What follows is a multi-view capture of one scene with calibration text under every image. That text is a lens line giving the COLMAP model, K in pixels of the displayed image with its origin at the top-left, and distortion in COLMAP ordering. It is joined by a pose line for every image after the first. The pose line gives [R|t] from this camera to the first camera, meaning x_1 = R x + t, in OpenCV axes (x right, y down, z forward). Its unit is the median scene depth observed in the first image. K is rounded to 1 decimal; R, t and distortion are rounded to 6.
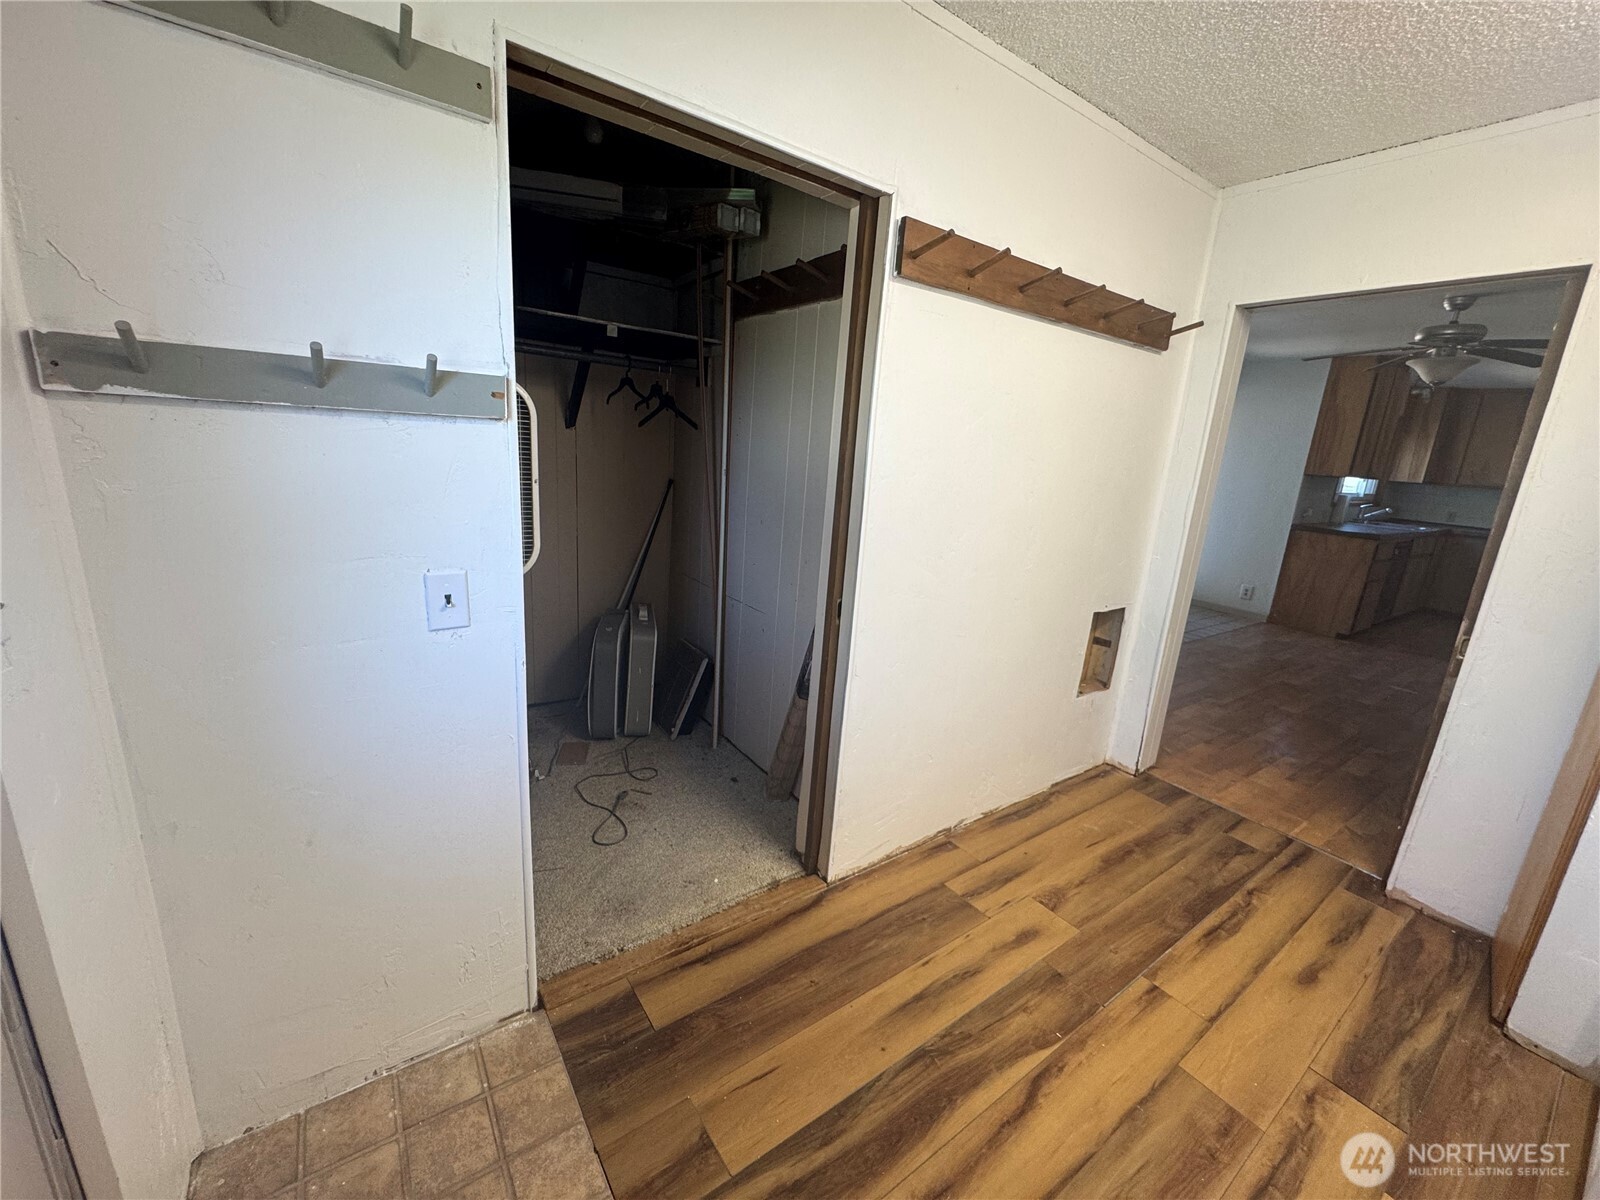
lens RADIAL K [[638.7, 0, 798.9], [0, 638.7, 600.1], [0, 0, 1]] dist [-0.004529, 0.000405]
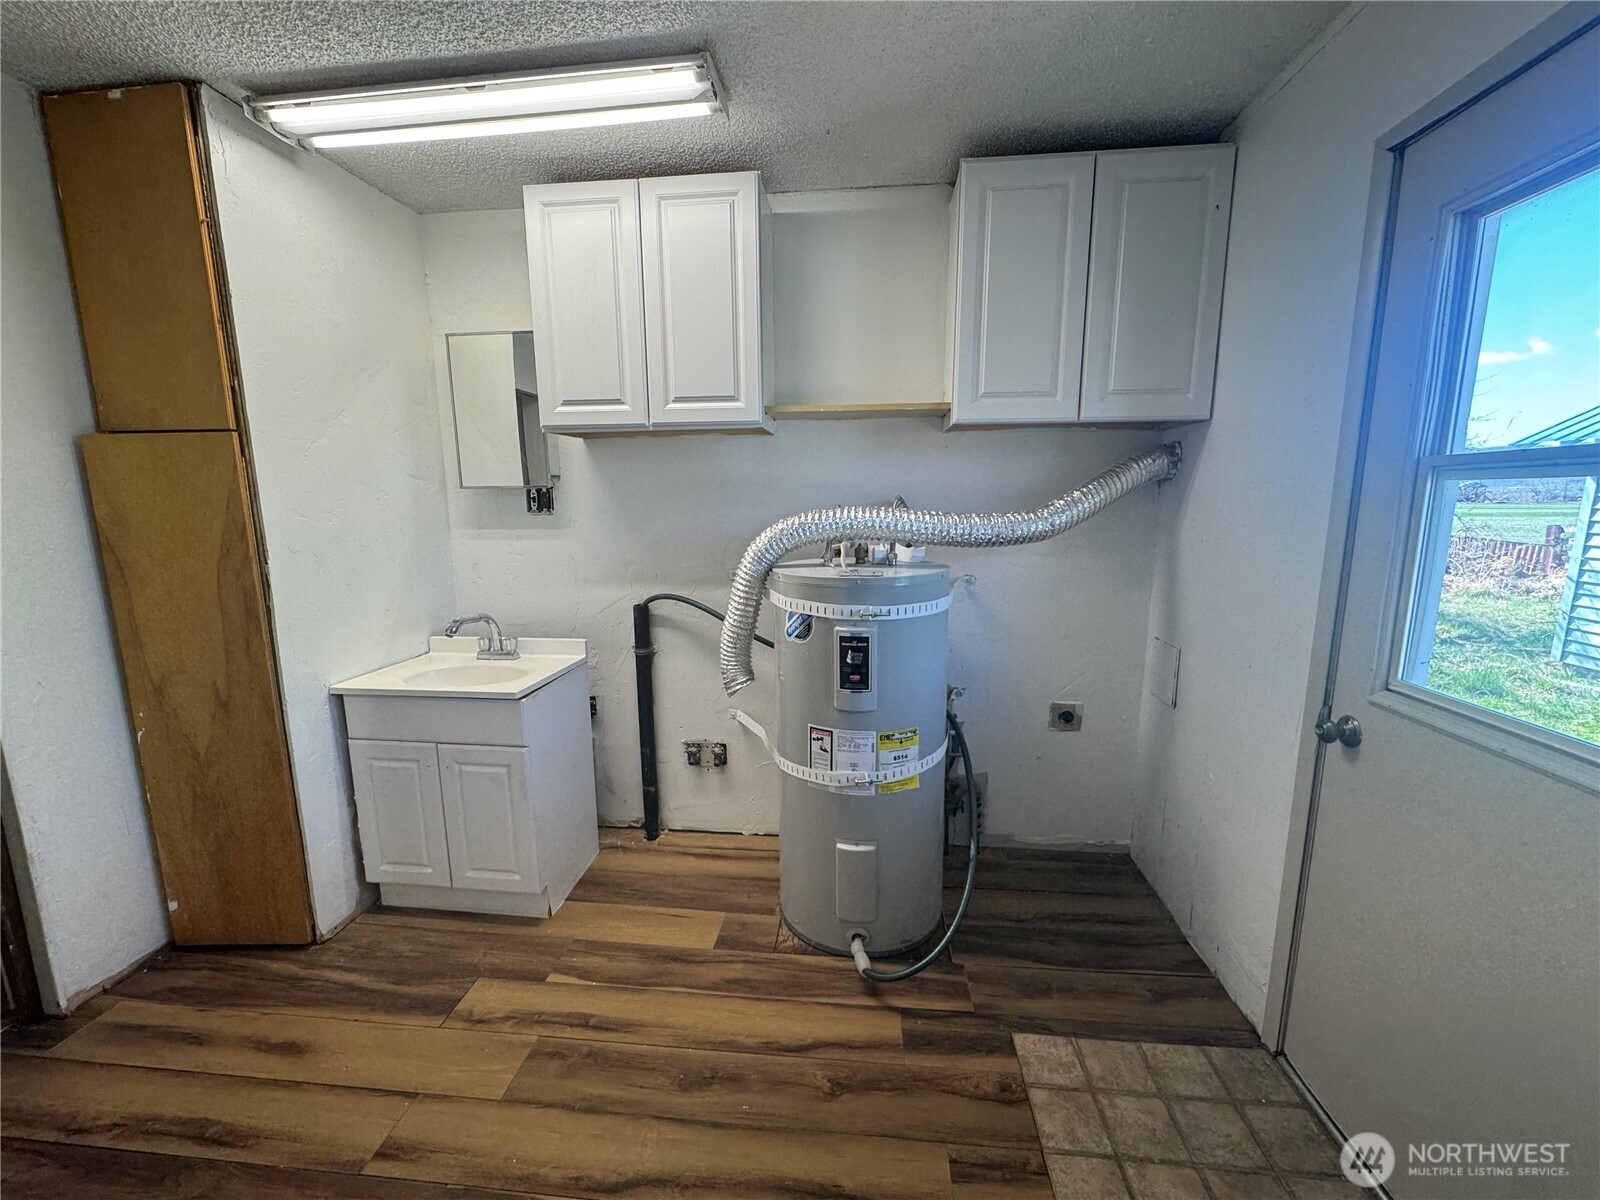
lens RADIAL K [[638.7, 0, 802.7], [0, 638.7, 596.9], [0, 0, 1]] dist [-0.004529, 0.000405]
pose [[-0.746193, -0.171119, 0.643362, -0.153239], [0.117912, 0.917151, 0.380699, -0.183000], [-0.655204, 0.359935, -0.664195, 0.683678]]
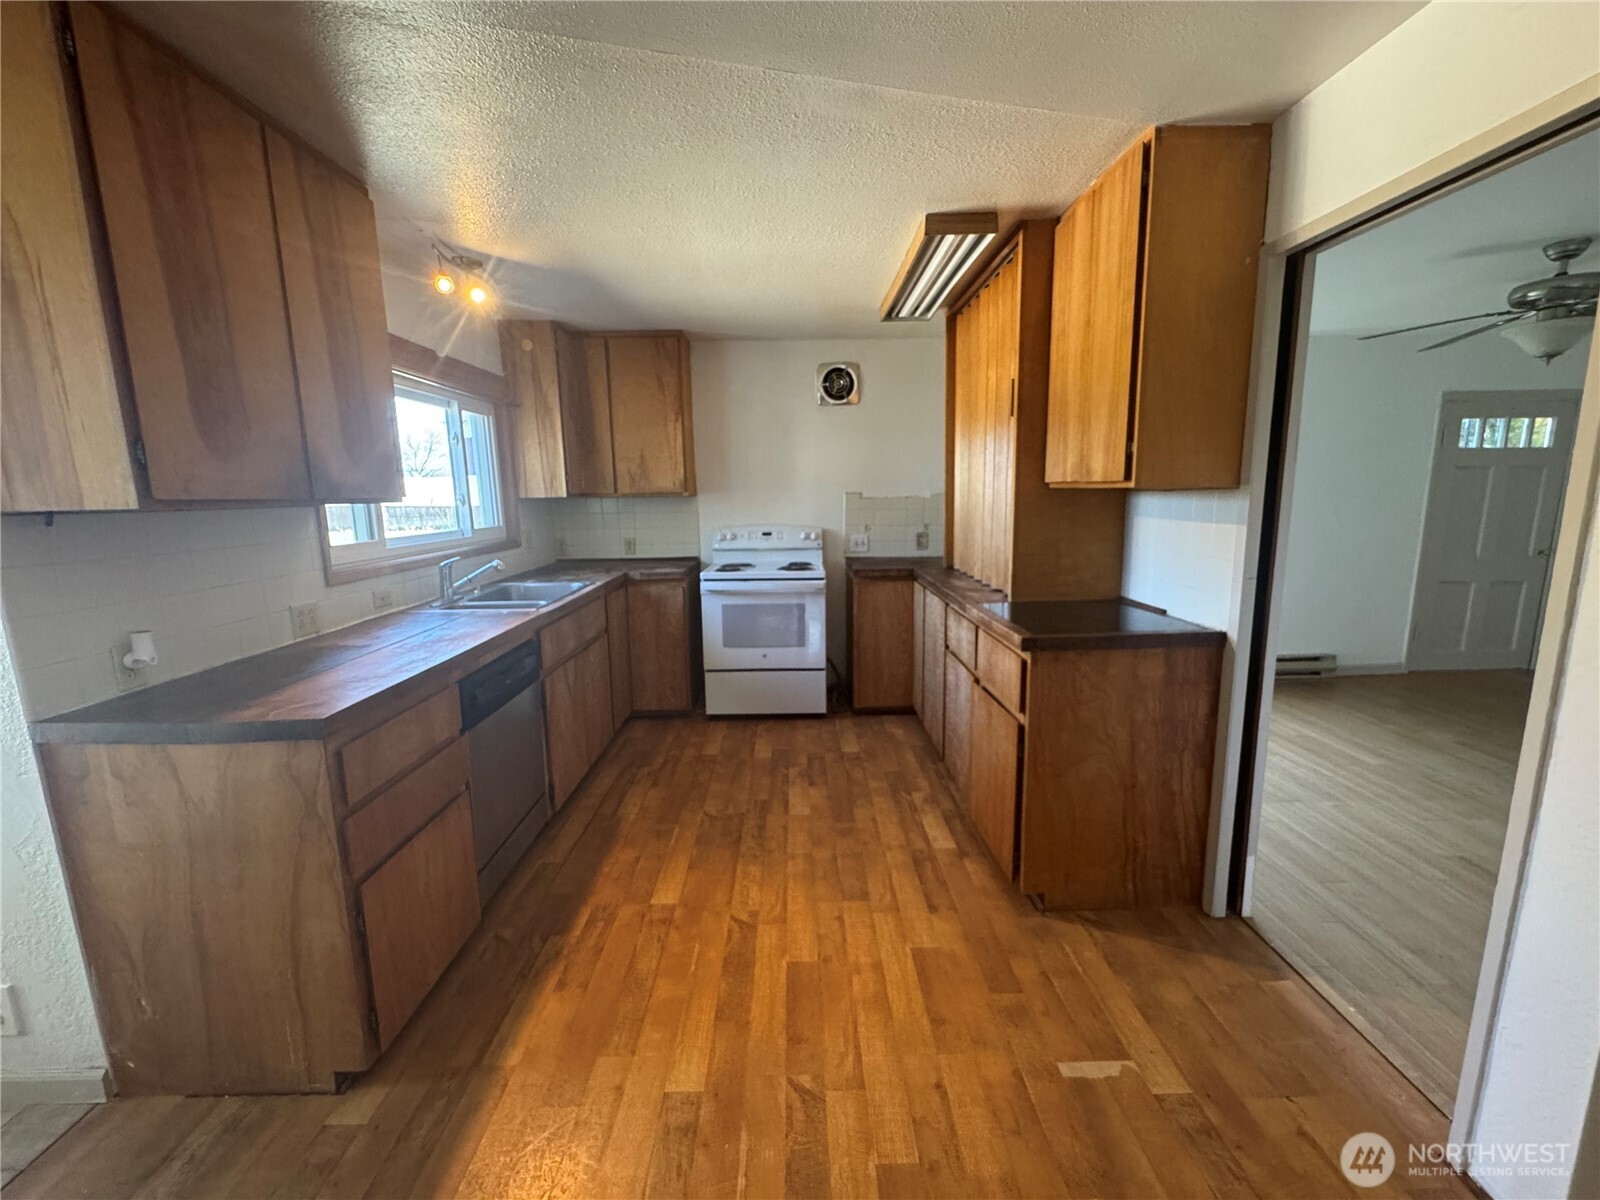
lens RADIAL K [[638.7, 0, 802.0], [0, 638.7, 600.6], [0, 0, 1]] dist [-0.004529, 0.000405]
pose [[0.560873, -0.216742, 0.799027, 1.864455], [0.256445, 0.963138, 0.081248, -0.268369], [-0.787183, 0.159336, 0.595781, 1.548288]]
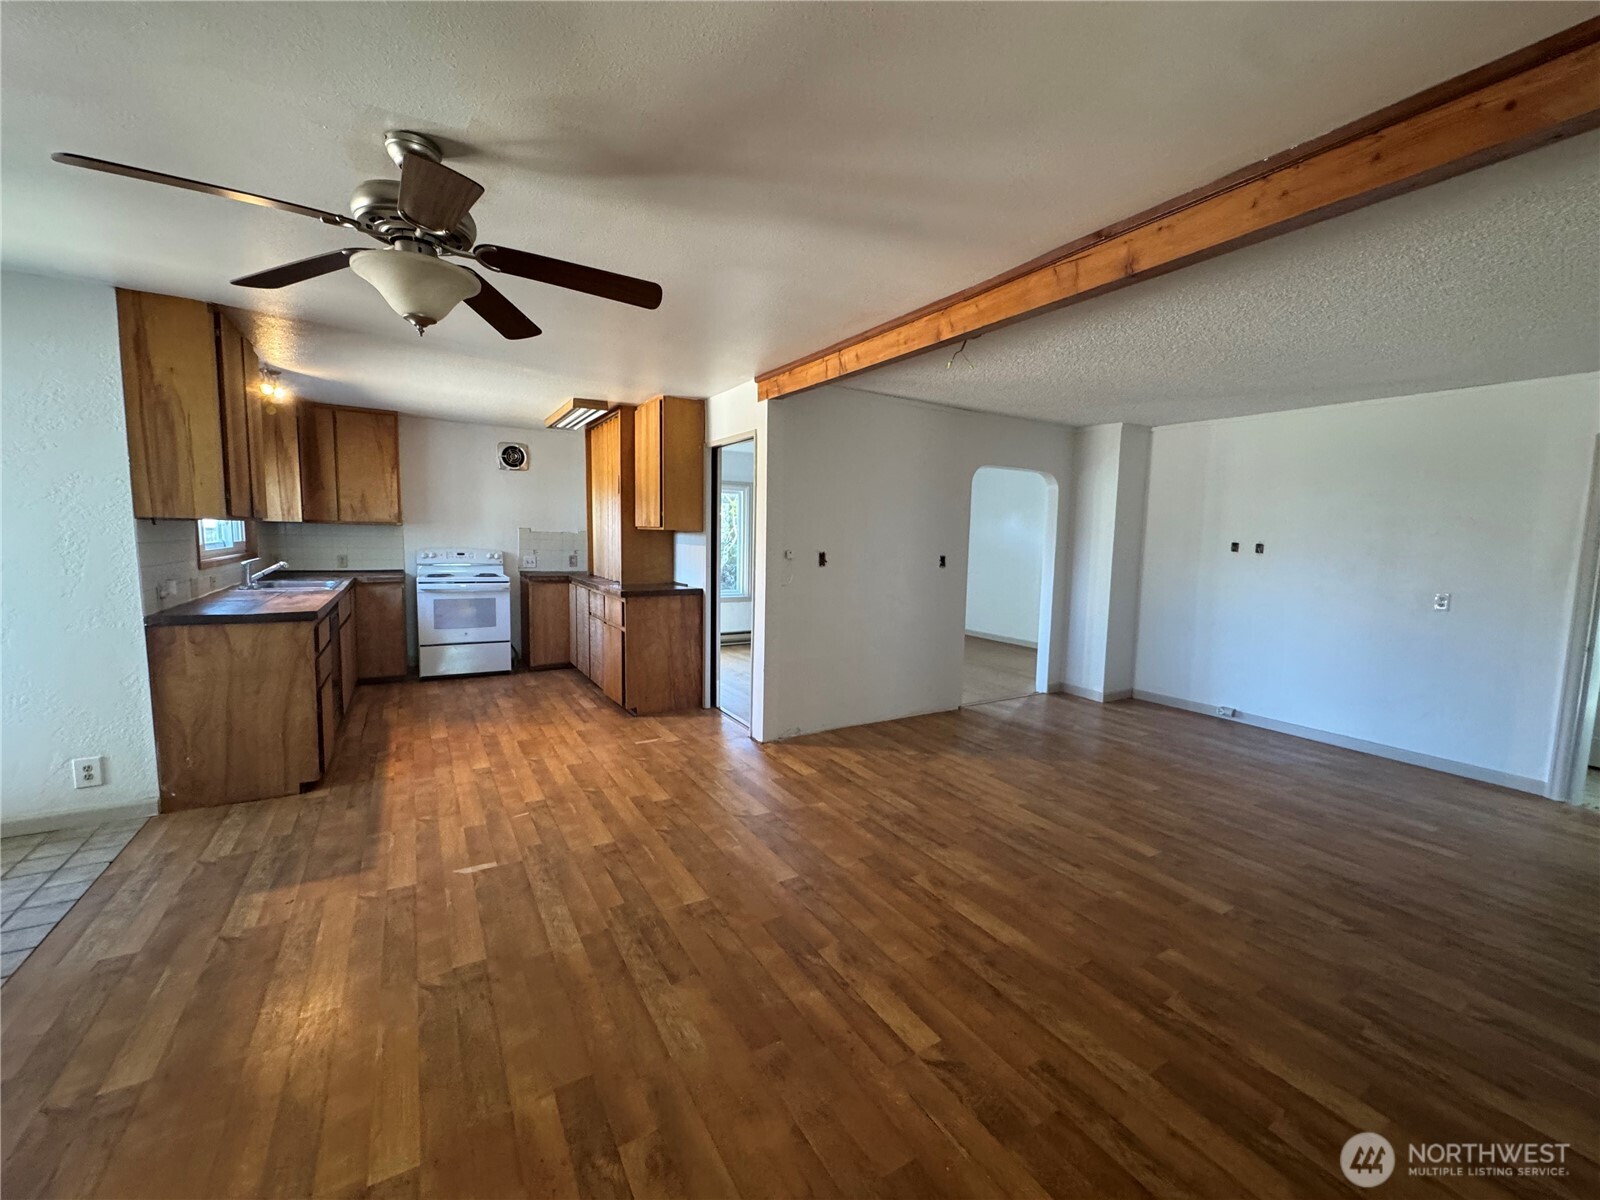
lens RADIAL K [[638.7, 0, 798.7], [0, 638.7, 599.2], [0, 0, 1]] dist [-0.004529, 0.000405]
pose [[0.070483, -0.165734, 0.983649, 0.792007], [0.224378, 0.963465, 0.146255, -0.222370], [-0.971950, 0.210401, 0.105094, 1.097500]]
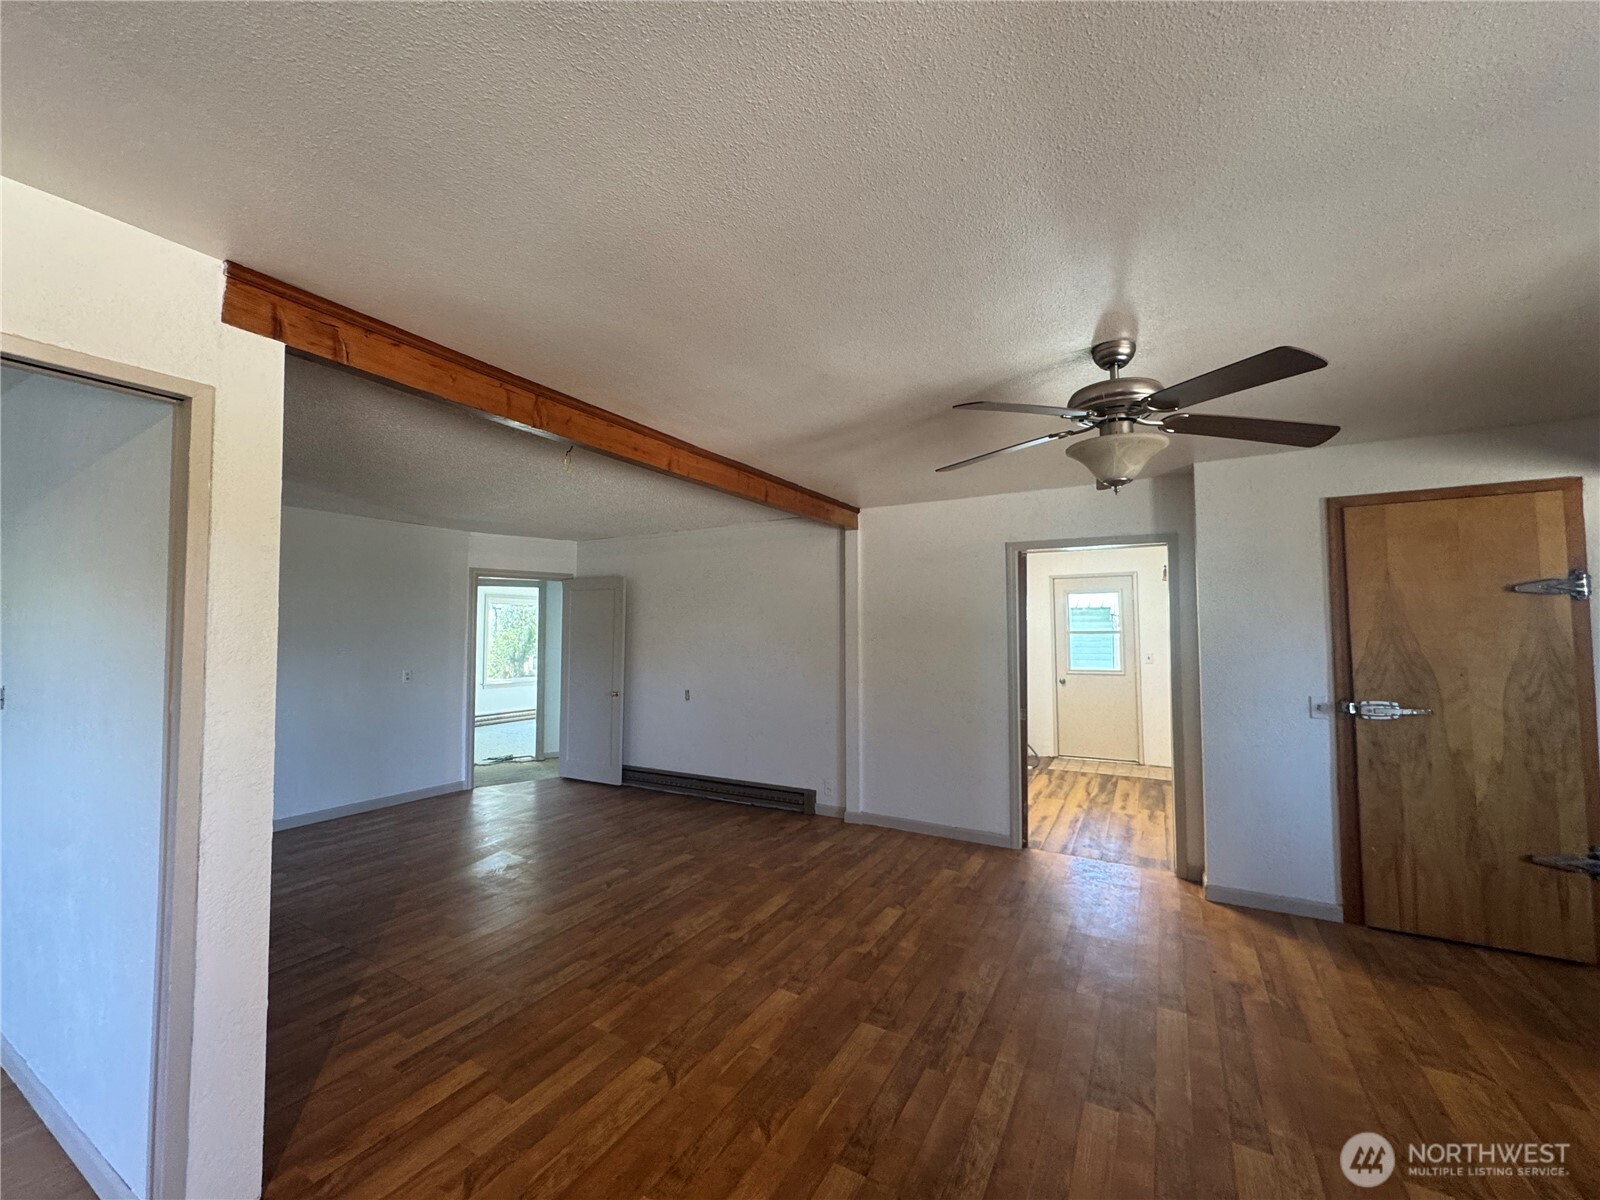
lens RADIAL K [[638.7, 0, 799.7], [0, 638.7, 598.8], [0, 0, 1]] dist [-0.004529, 0.000405]
pose [[-0.901524, -0.086975, -0.423899, 2.285022], [-0.162985, 0.975701, 0.146436, -0.421384], [0.400863, 0.201105, -0.893793, 2.170139]]
